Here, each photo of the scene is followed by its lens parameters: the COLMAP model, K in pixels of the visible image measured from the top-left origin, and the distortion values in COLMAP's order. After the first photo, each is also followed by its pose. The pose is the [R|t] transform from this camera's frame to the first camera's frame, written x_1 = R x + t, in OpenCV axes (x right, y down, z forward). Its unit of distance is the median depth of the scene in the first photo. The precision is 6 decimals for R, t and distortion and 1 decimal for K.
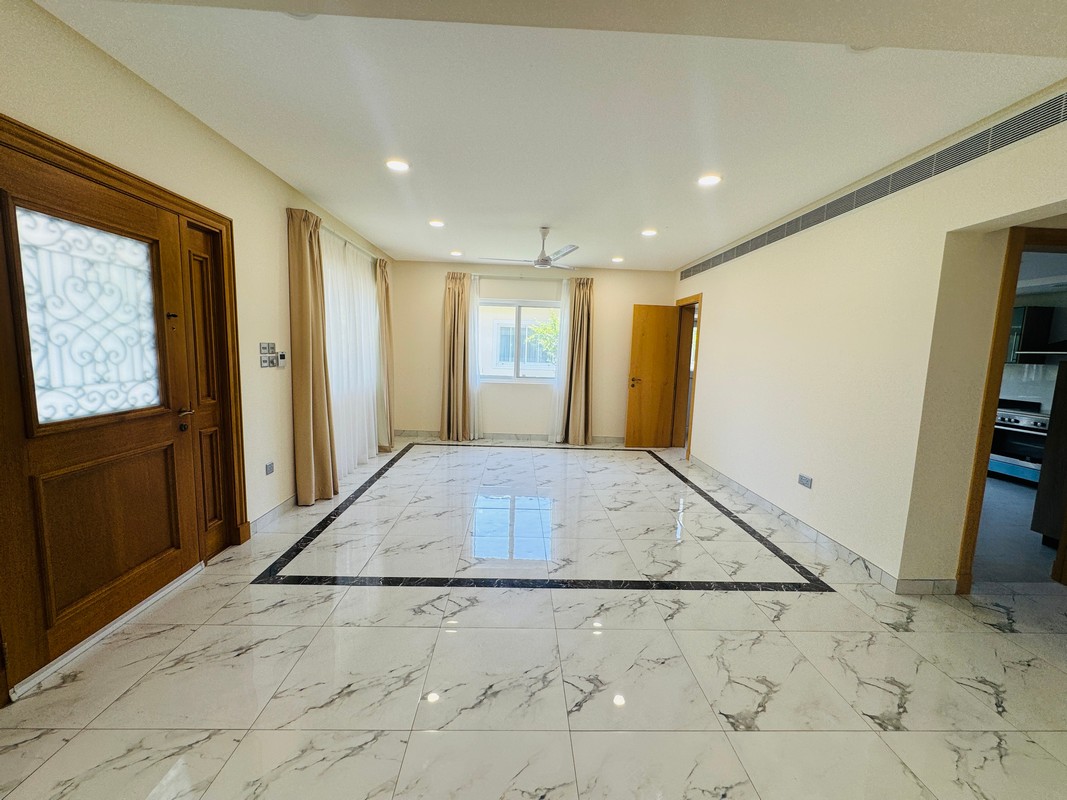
lens RADIAL K [[424.6, 0, 536.1], [0, 424.6, 398.2], [0, 0, 1]] dist [0.001702, 0.001529]
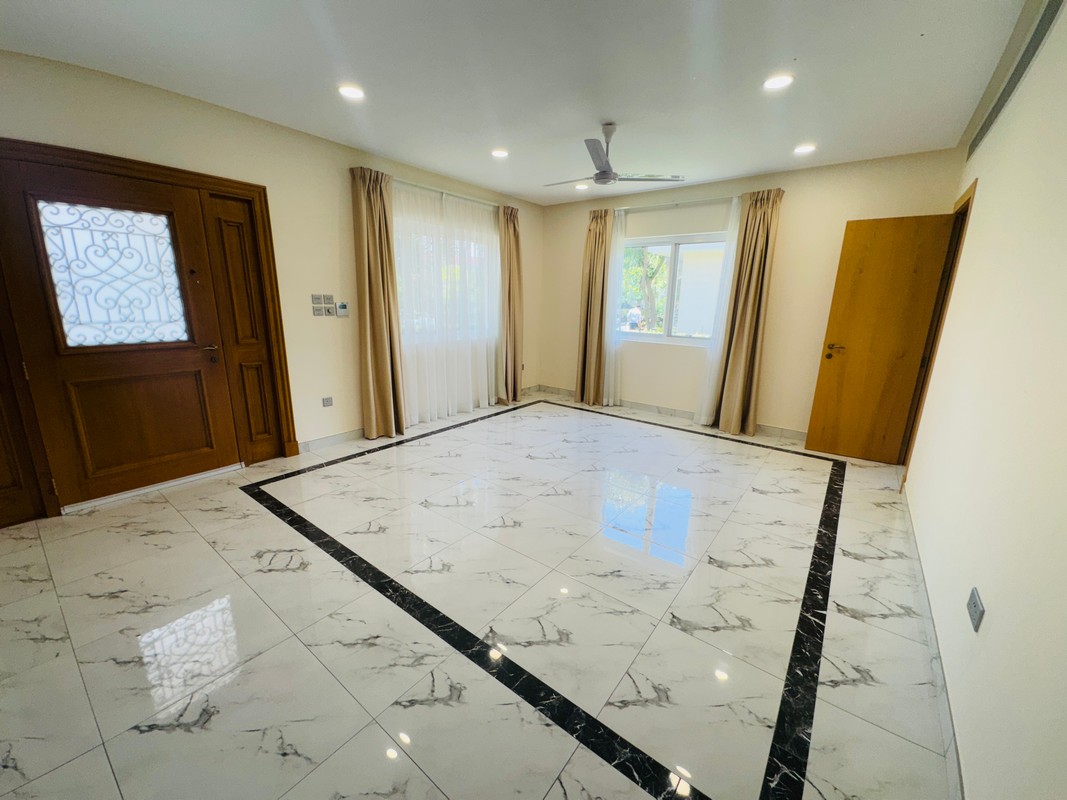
lens RADIAL K [[424.6, 0, 536.5], [0, 424.6, 398.0], [0, 0, 1]] dist [0.001702, 0.001529]
pose [[0.770172, 0.128232, -0.624813, 0.569947], [-0.067687, 0.990483, 0.119845, -0.027379], [0.634234, -0.050009, 0.771522, 0.453734]]
